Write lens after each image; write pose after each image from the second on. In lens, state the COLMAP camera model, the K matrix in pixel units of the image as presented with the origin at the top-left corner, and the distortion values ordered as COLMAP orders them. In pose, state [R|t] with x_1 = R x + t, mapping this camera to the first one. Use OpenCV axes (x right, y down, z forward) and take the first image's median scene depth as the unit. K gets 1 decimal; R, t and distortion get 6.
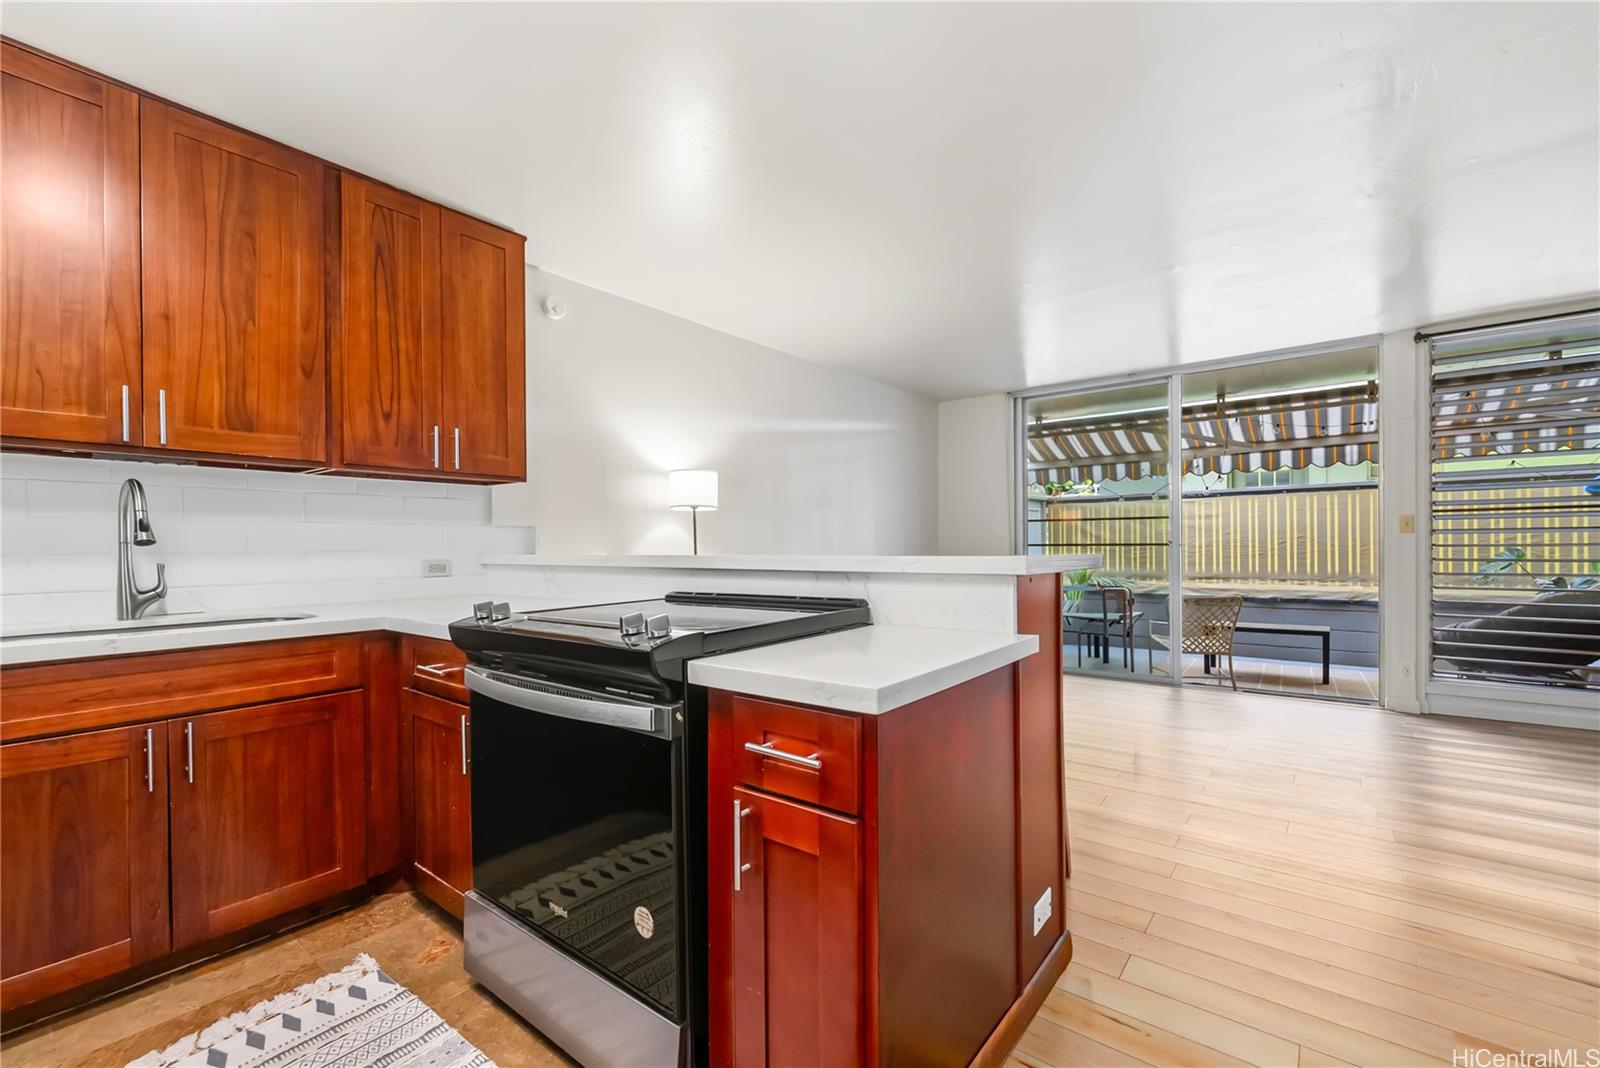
lens RADIAL K [[675.9, 0, 816.0], [0, 675.9, 547.0], [0, 0, 1]] dist [0.003285, -0.001933]
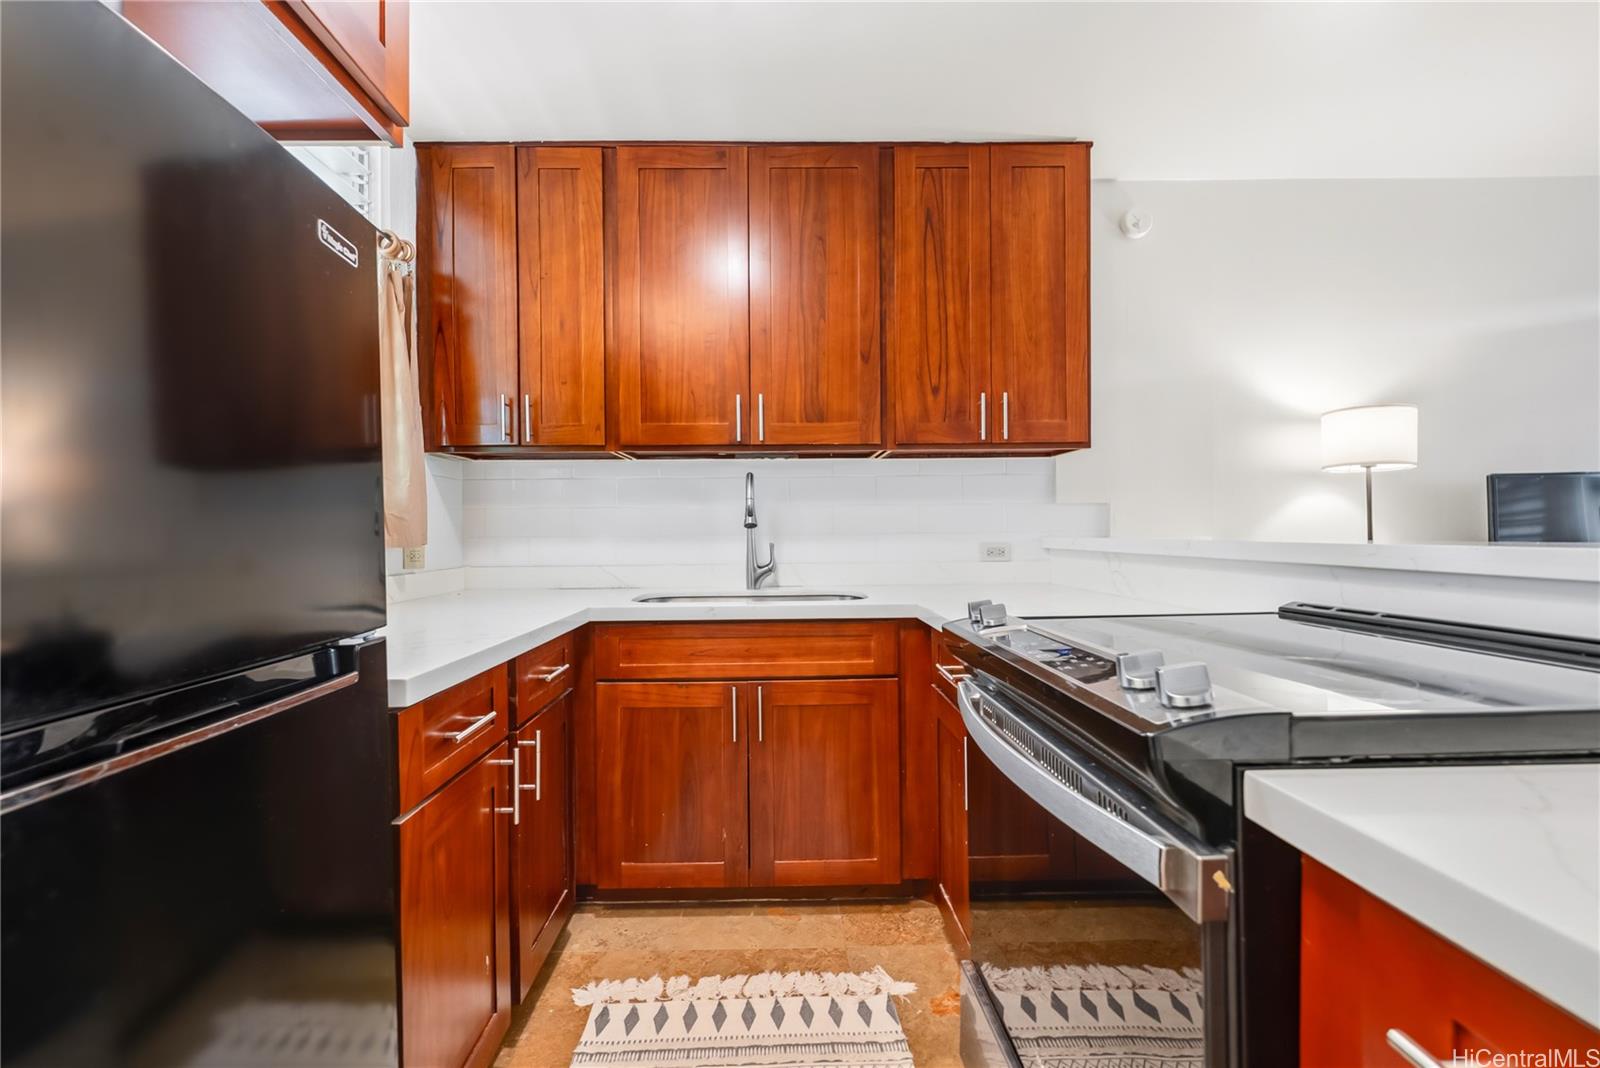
lens RADIAL K [[675.9, 0, 804.2], [0, 675.9, 533.7], [0, 0, 1]] dist [0.003285, -0.001933]
pose [[0.614120, 0.005940, -0.789190, -0.002847], [0.001633, 0.999960, 0.008797, -0.002185], [0.789211, -0.006691, 0.614086, 0.305628]]
